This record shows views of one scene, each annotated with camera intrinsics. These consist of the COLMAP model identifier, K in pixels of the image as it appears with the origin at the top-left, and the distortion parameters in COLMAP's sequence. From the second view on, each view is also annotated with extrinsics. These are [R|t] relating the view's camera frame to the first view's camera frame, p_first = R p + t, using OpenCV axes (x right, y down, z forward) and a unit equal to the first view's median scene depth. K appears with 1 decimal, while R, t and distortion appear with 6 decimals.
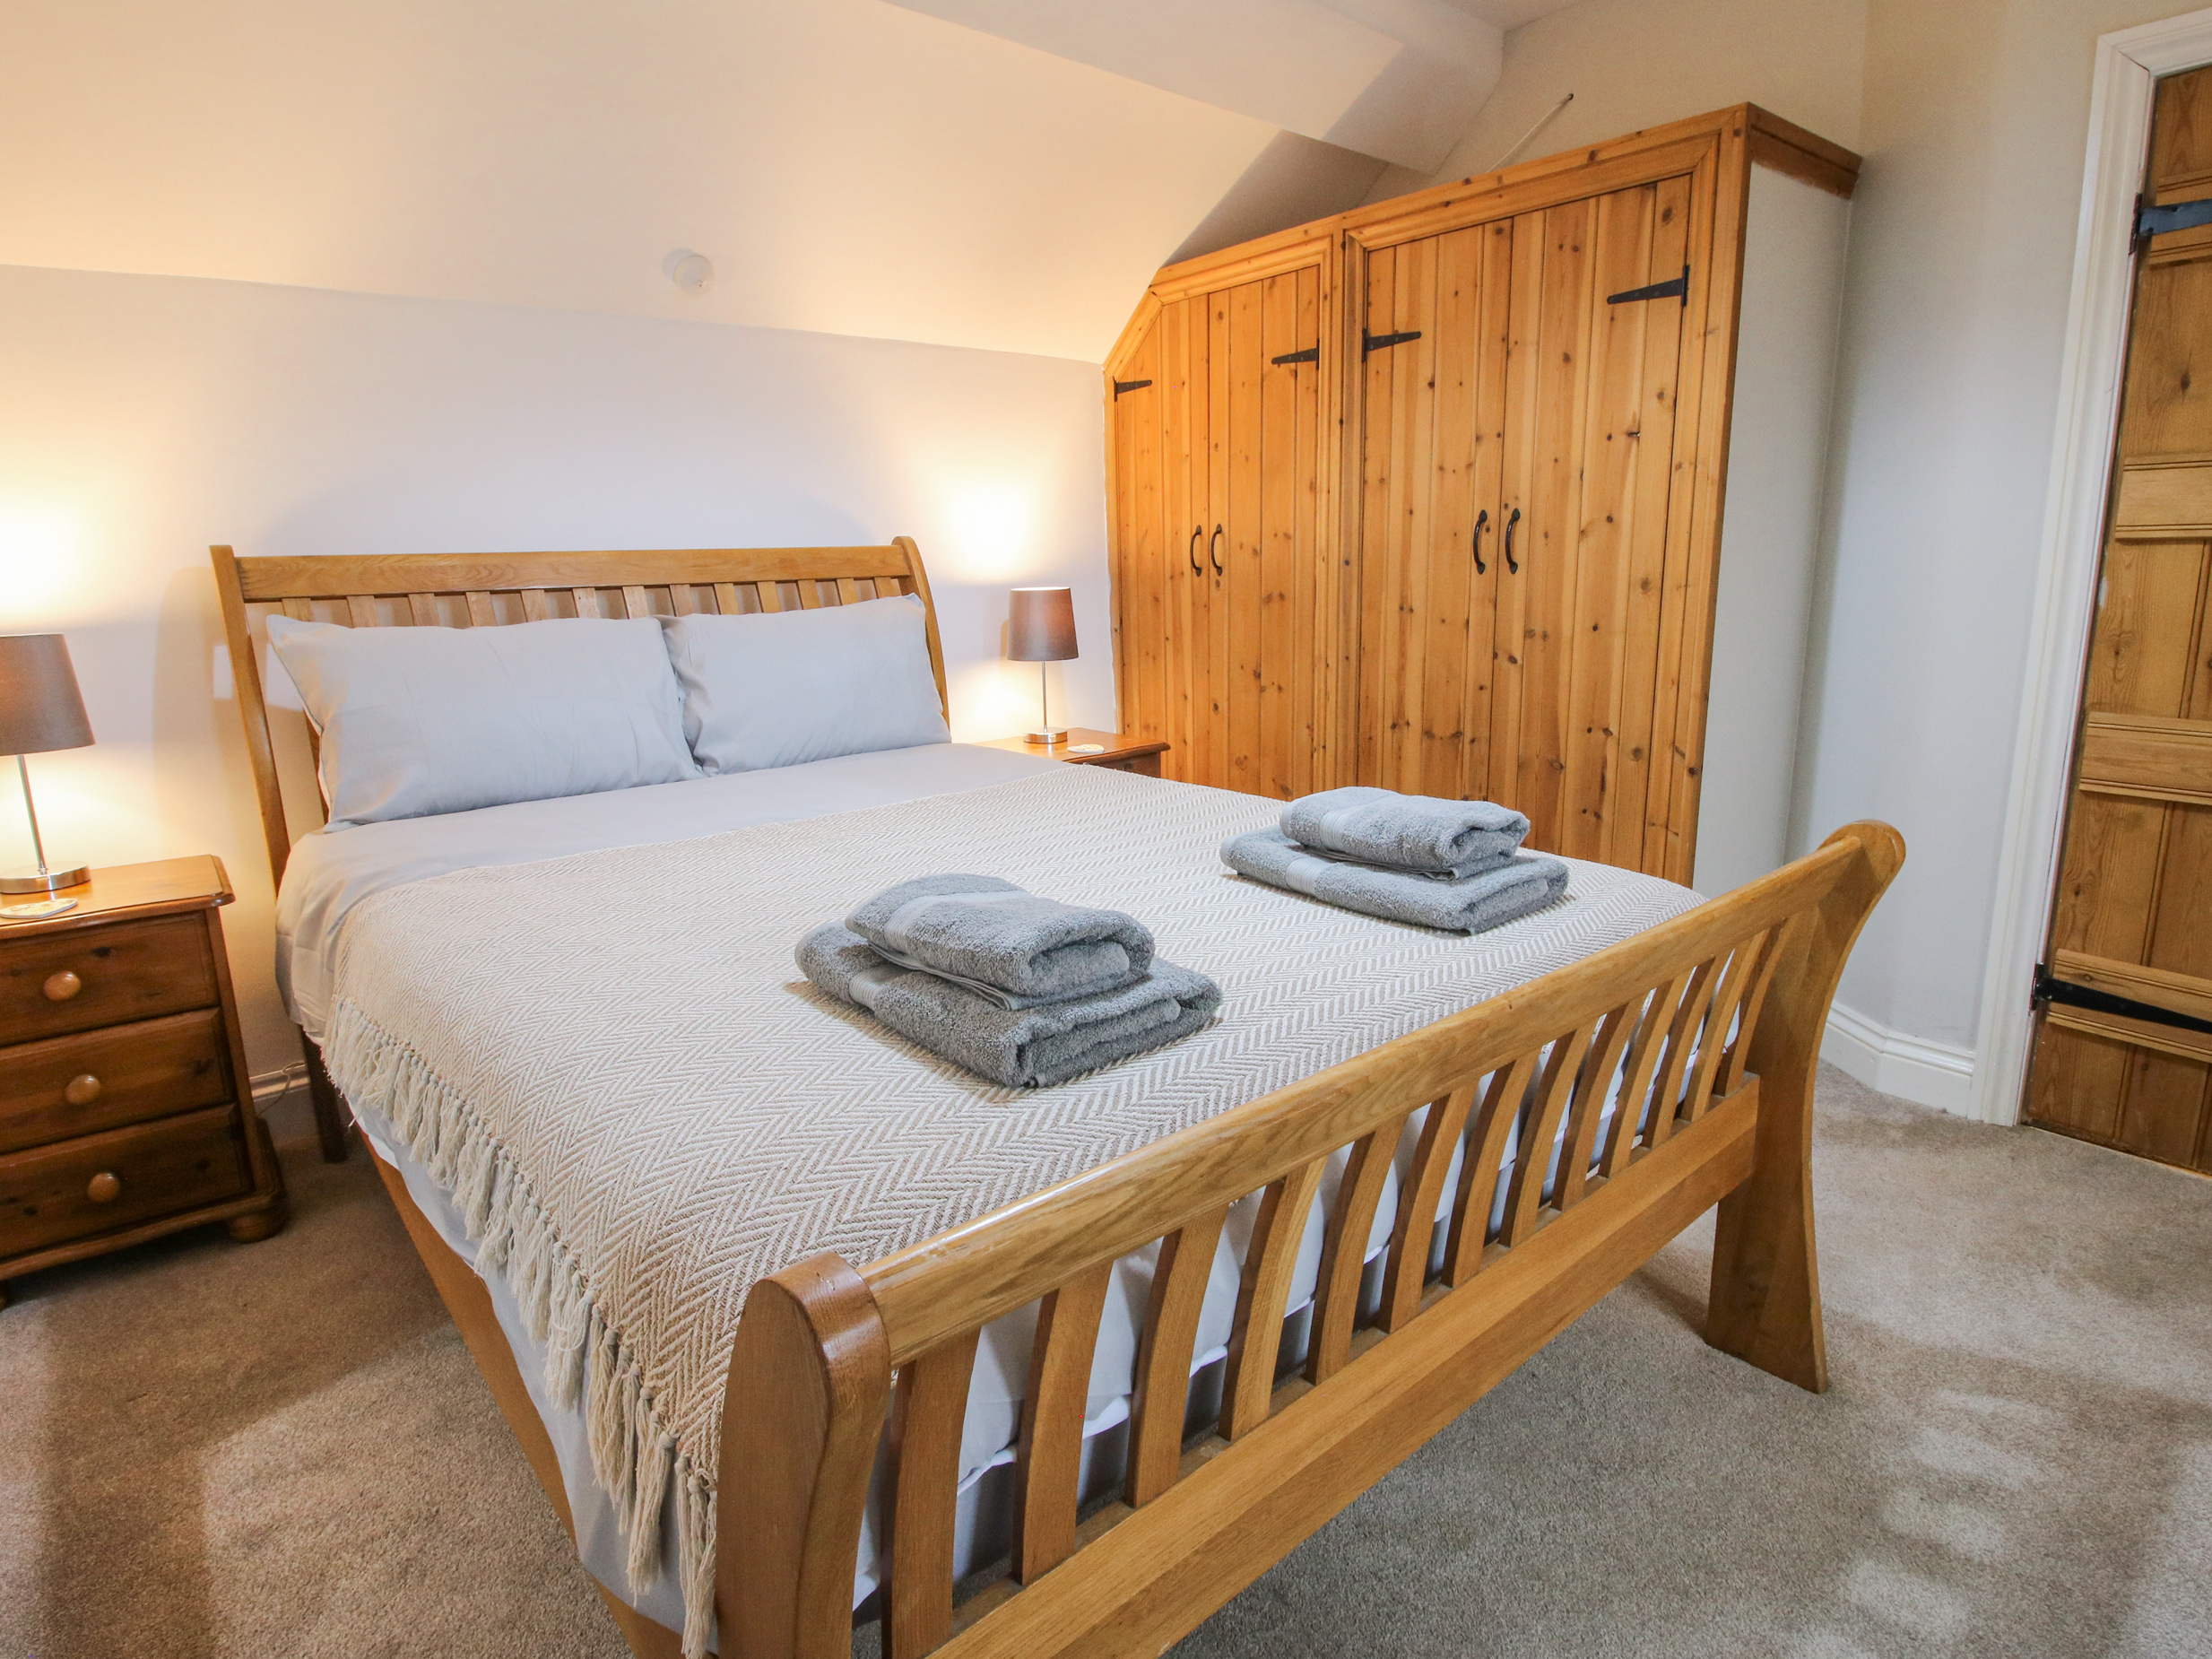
lens RADIAL K [[1155.4, 0, 1086.4], [0, 1155.4, 817.2], [0, 0, 1]] dist [0.009770, -0.017751]
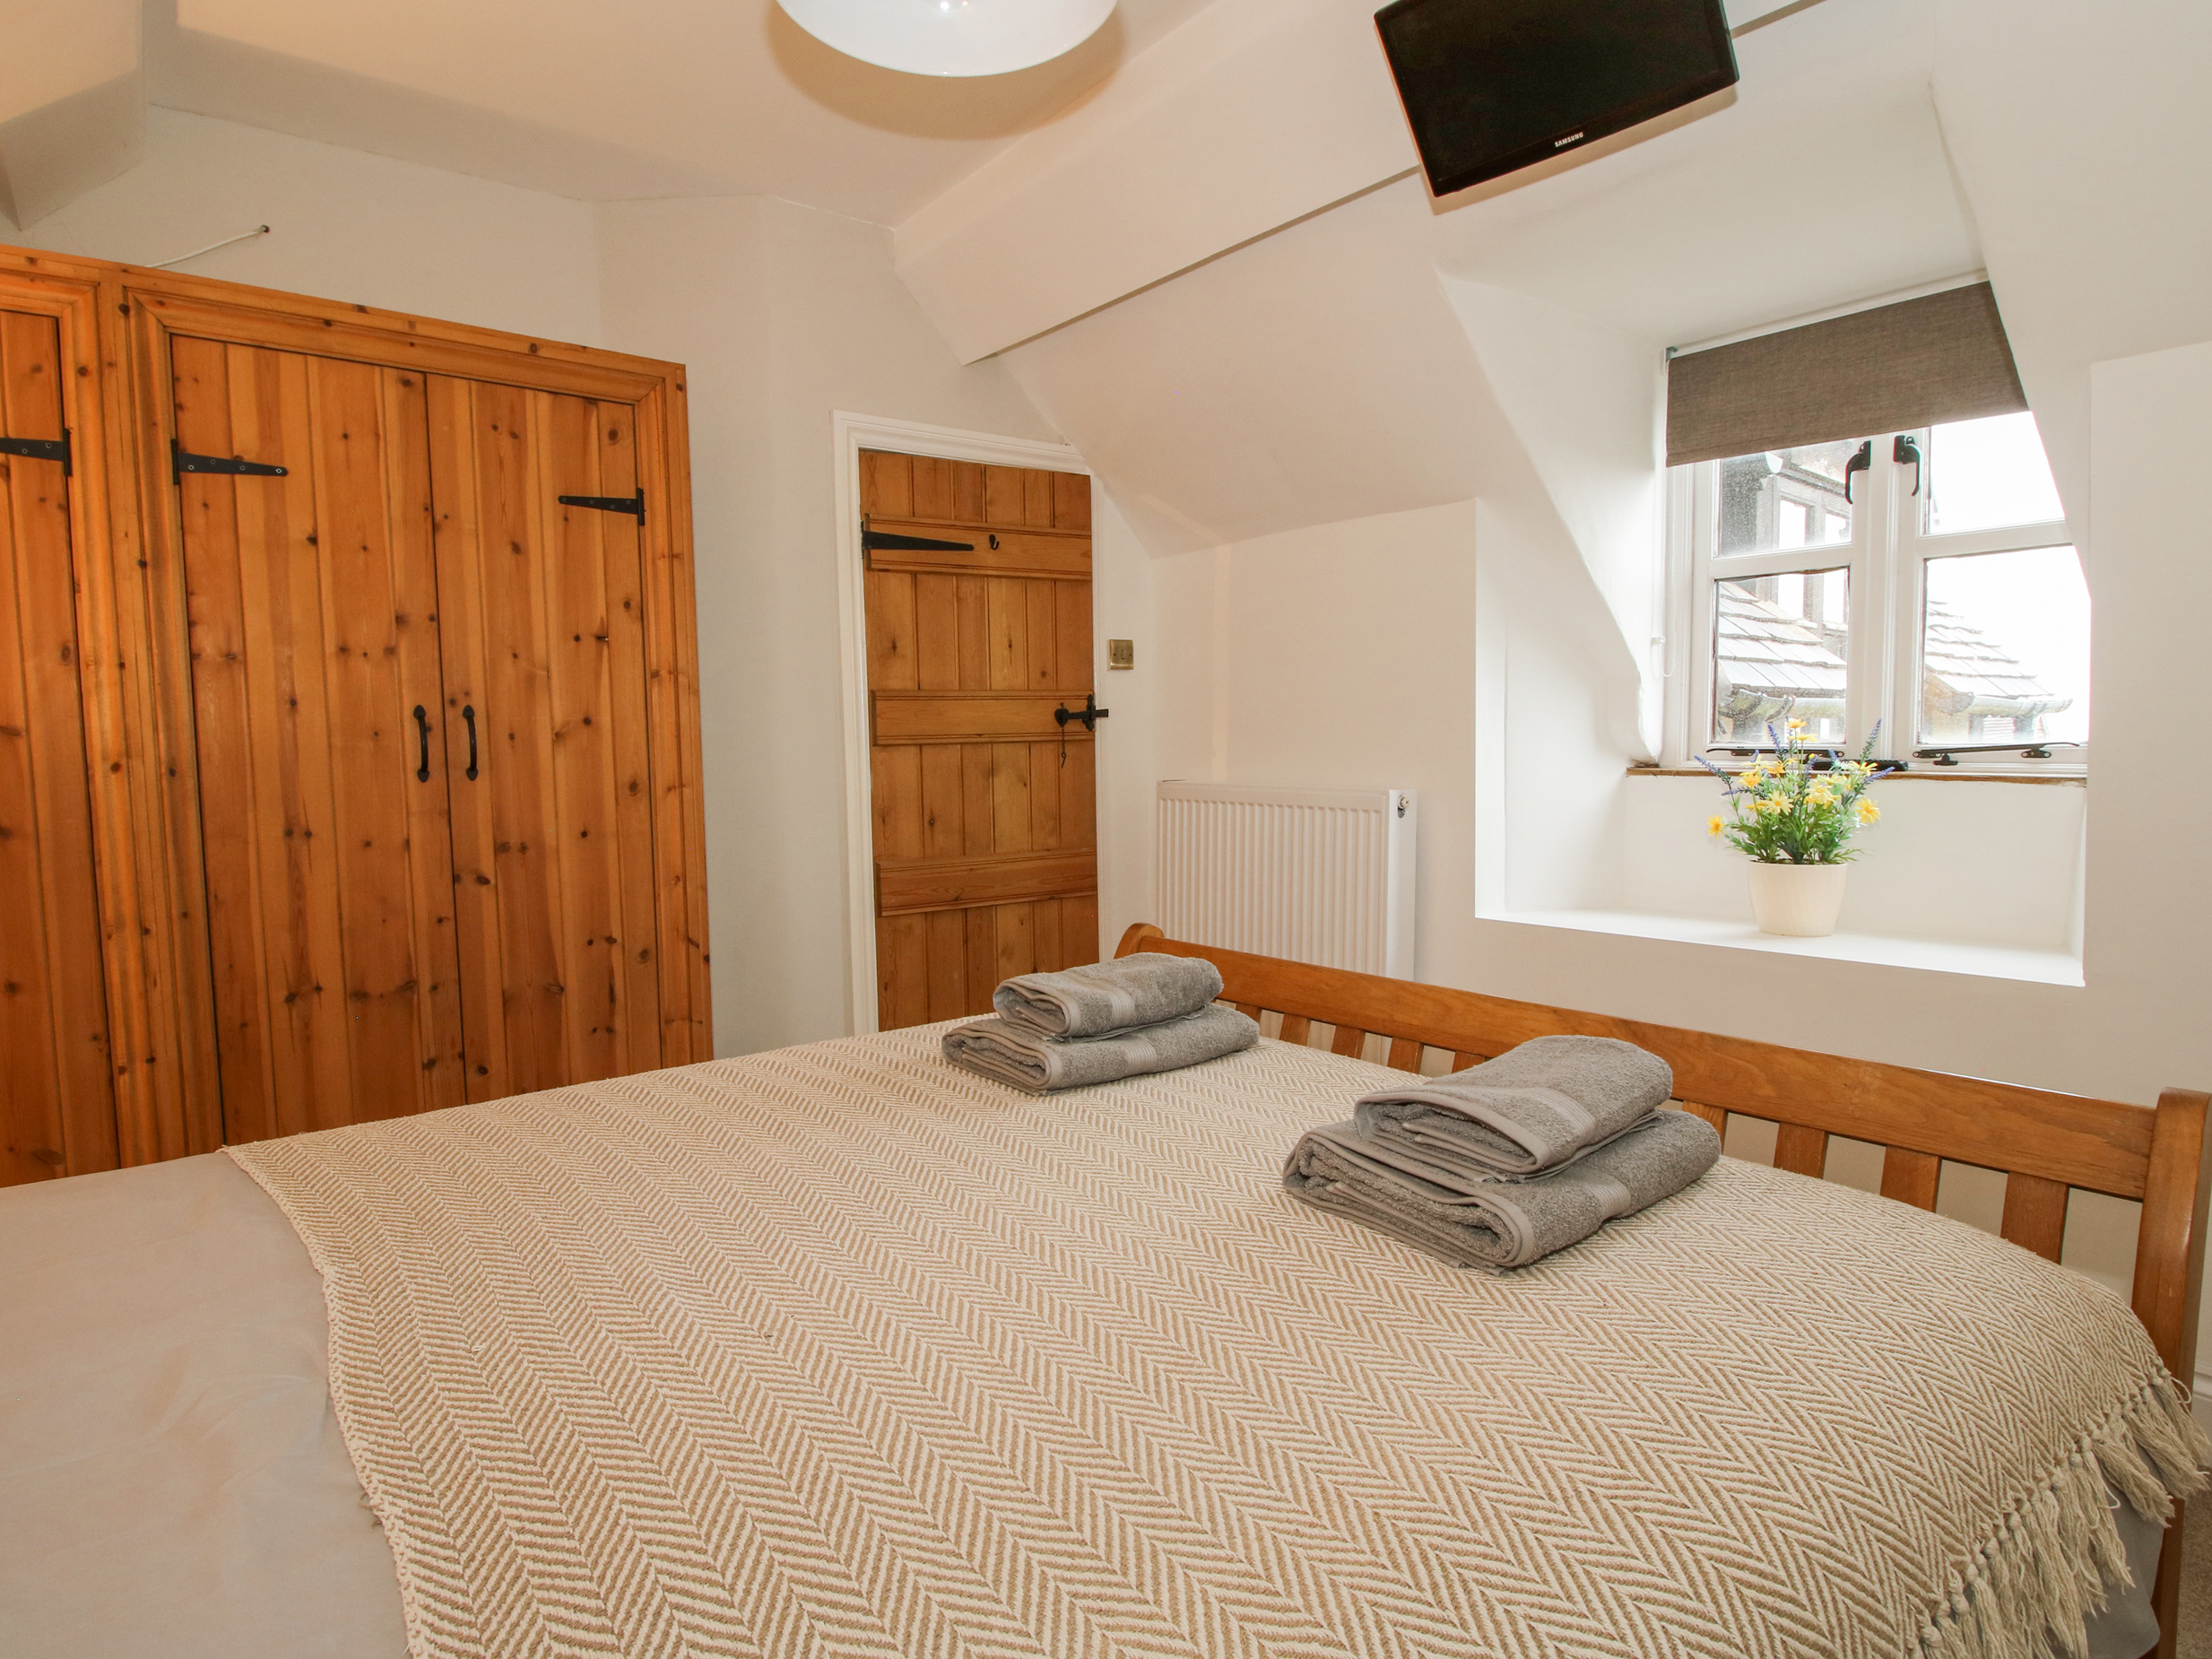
lens RADIAL K [[1155.4, 0, 1086.4], [0, 1155.4, 817.2], [0, 0, 1]] dist [0.009770, -0.017751]
pose [[0.066041, -0.055886, 0.996251, -0.444169], [0.227473, 0.972983, 0.039502, -0.115702], [-0.971542, 0.224012, 0.076969, 0.504834]]
